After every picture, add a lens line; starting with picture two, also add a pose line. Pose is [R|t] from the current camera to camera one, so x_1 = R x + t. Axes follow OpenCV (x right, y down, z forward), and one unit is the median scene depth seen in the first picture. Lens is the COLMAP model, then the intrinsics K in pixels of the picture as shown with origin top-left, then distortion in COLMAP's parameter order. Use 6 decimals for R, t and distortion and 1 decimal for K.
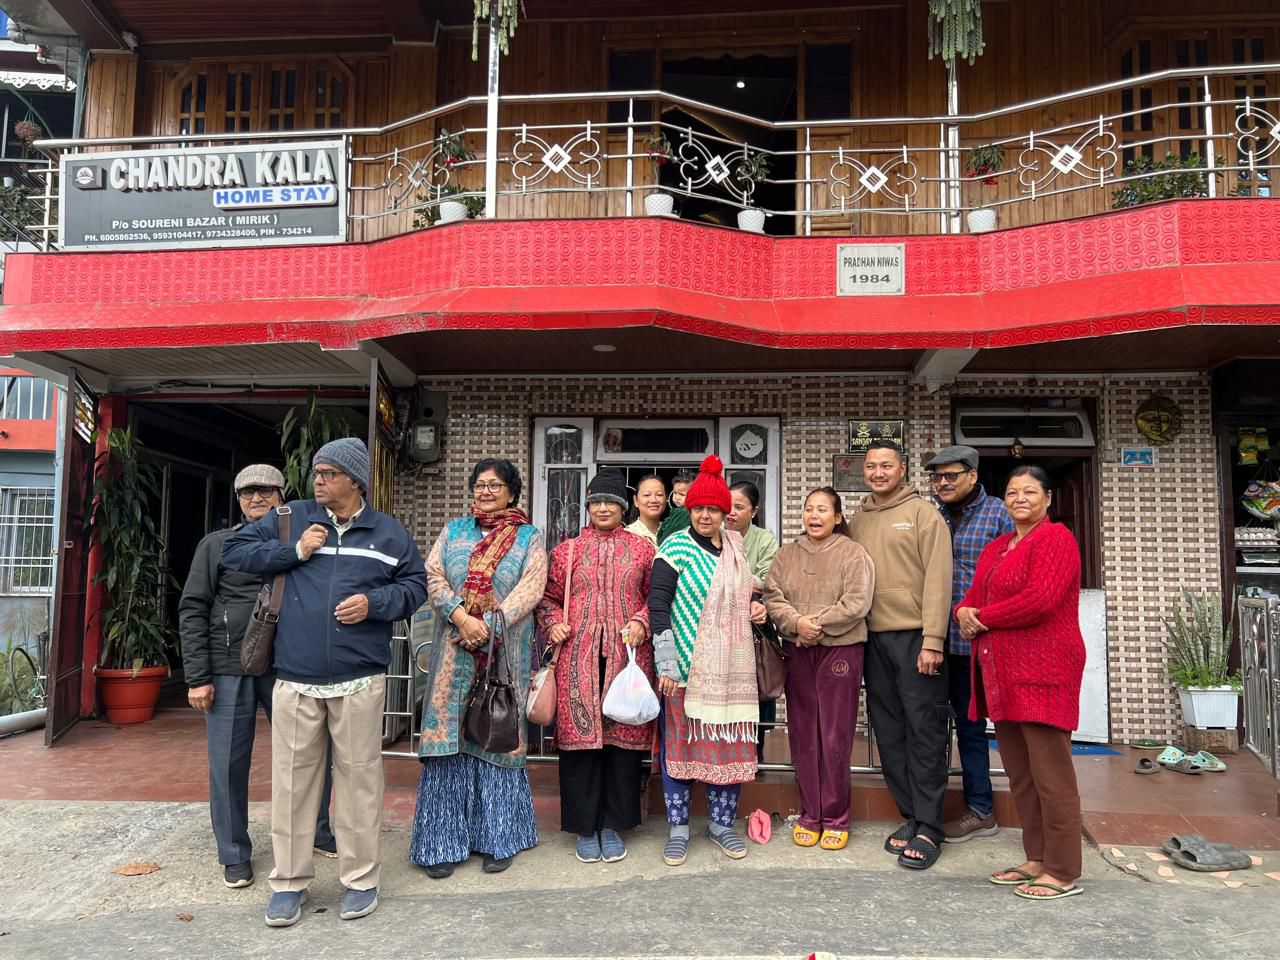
lens RADIAL K [[1084.7, 0, 640.0], [0, 1084.7, 484.1], [0, 0, 1]] dist [-0.026946, 0.029974]
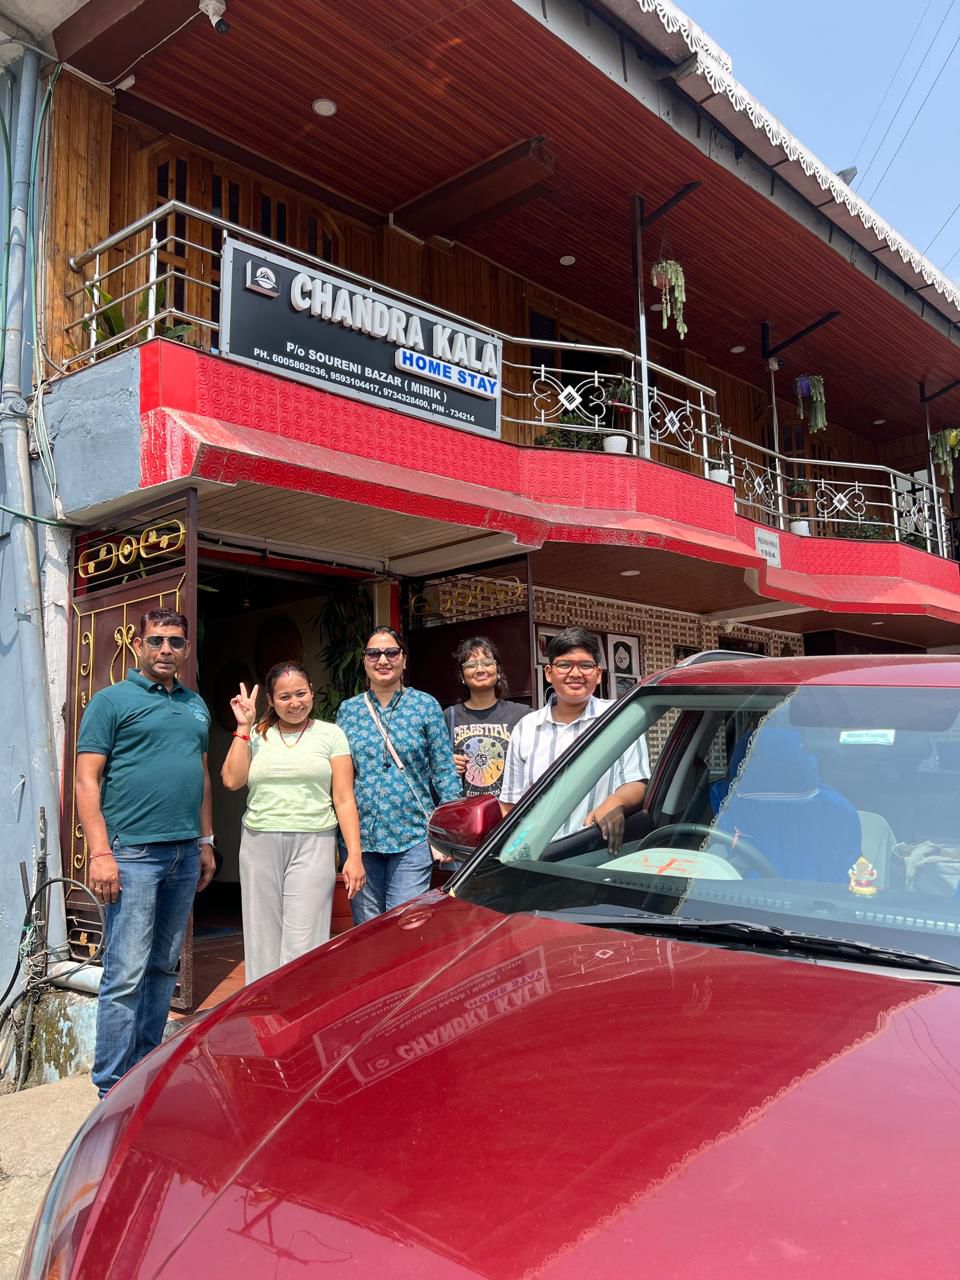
lens RADIAL K [[1084.7, 0, 478.4], [0, 1084.7, 635.9], [0, 0, 1]] dist [-0.026946, 0.029974]
pose [[0.597889, 0.077852, 0.797790, -1.065094], [-0.041992, 0.996948, -0.065817, 0.029689], [-0.800479, 0.005850, 0.599333, 0.394118]]
